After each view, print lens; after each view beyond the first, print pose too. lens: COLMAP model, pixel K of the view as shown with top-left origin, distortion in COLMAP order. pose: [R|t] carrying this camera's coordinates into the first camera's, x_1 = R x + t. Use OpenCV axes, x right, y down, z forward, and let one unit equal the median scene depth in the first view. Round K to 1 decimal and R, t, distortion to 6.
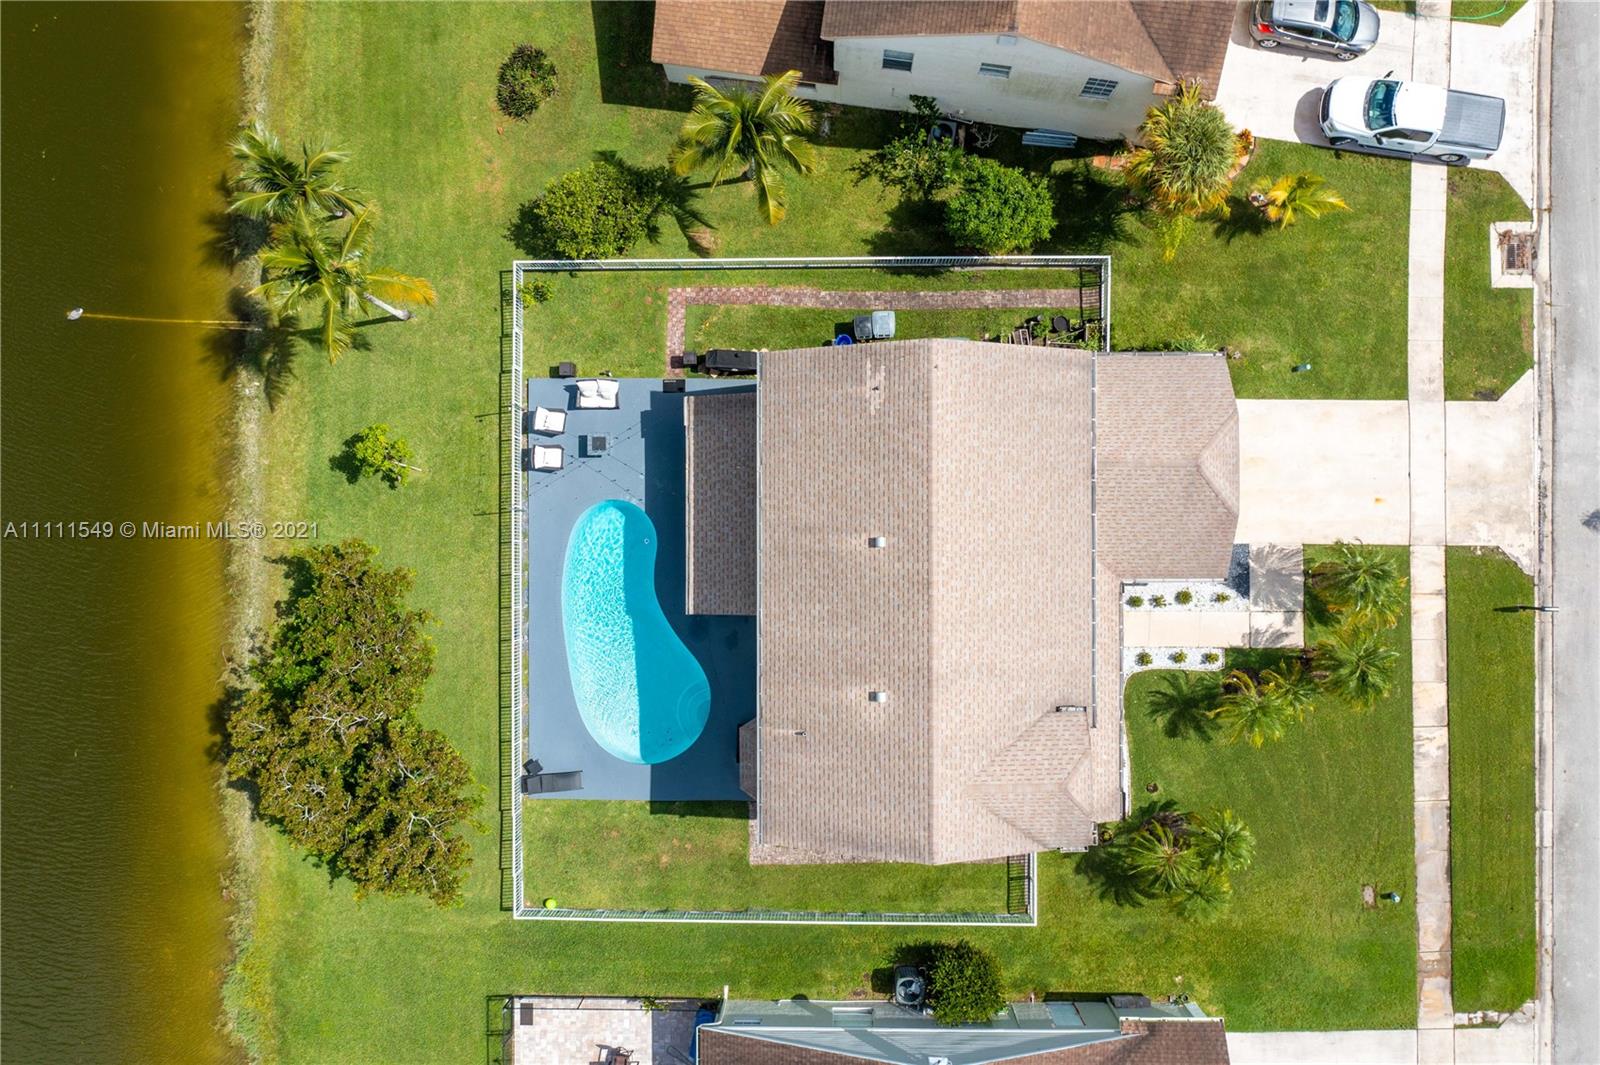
lens RADIAL K [[1245.0, 0, 798.3], [0, 1245.0, 535.0], [0, 0, 1]] dist [-0.026184, 0.001288]
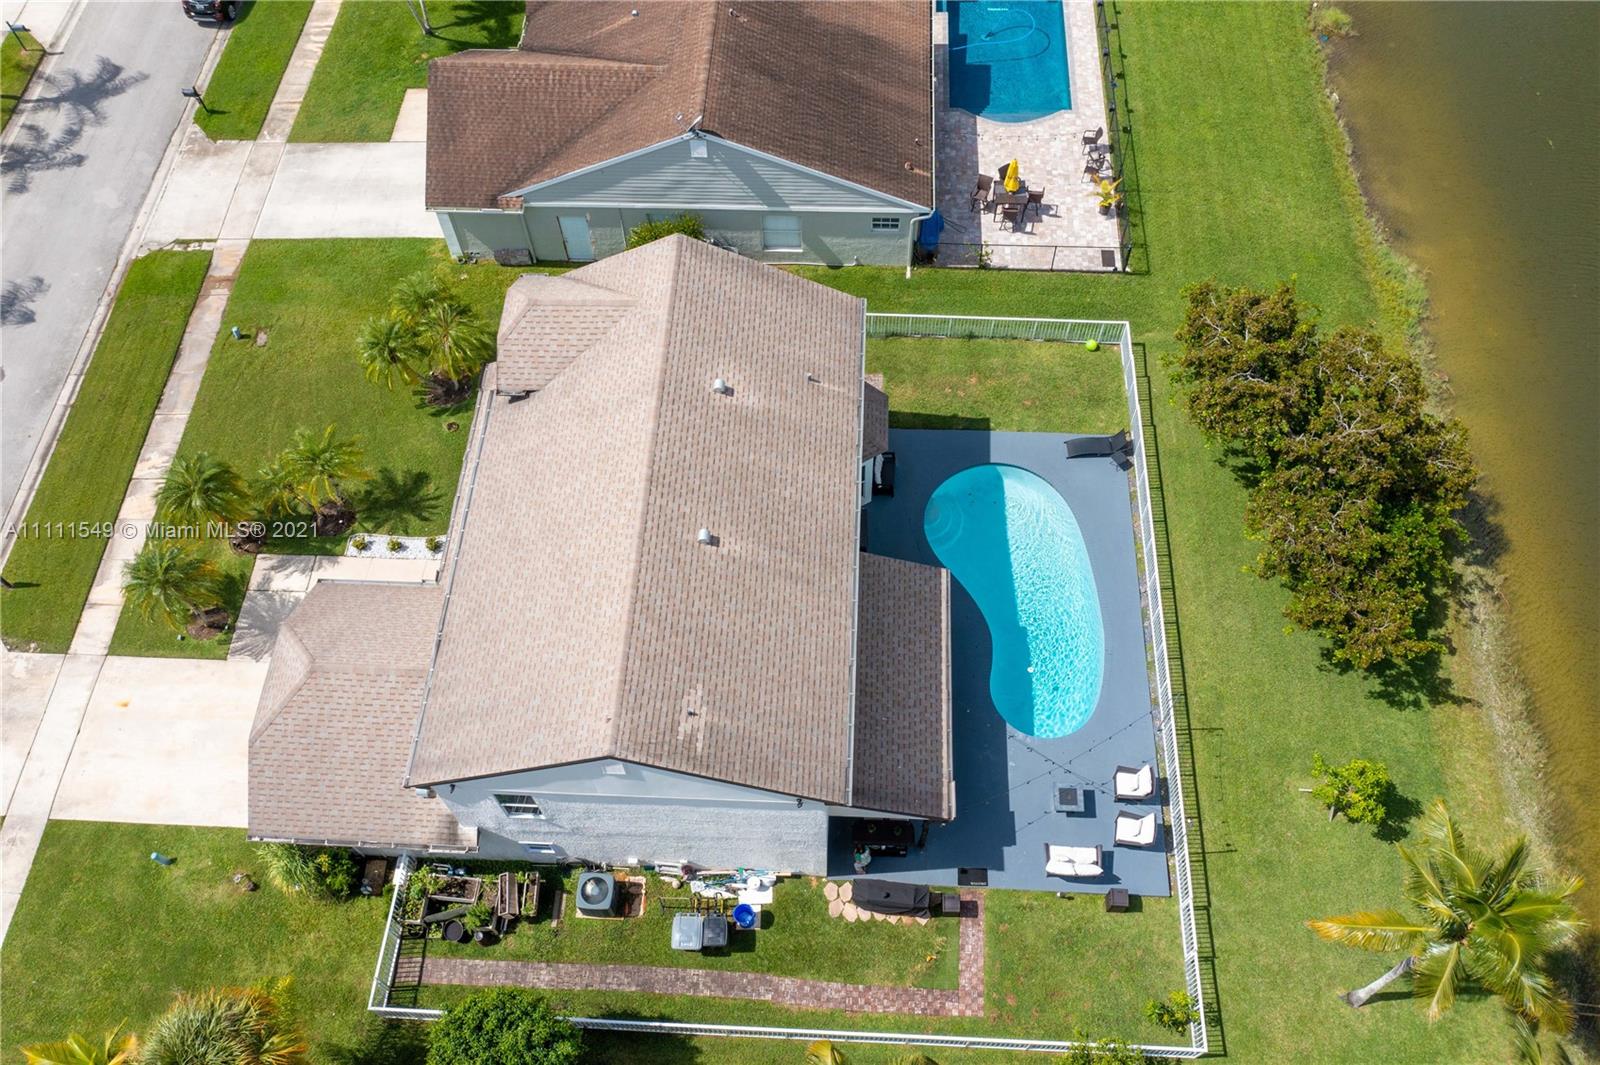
lens RADIAL K [[1245.0, 0, 799.3], [0, 1245.0, 529.0], [0, 0, 1]] dist [-0.026184, 0.001288]
pose [[-0.997576, -0.018619, 0.067049, -0.041753], [0.050458, -0.857068, 0.512726, -0.331454], [0.047919, 0.514867, 0.855930, 0.243401]]
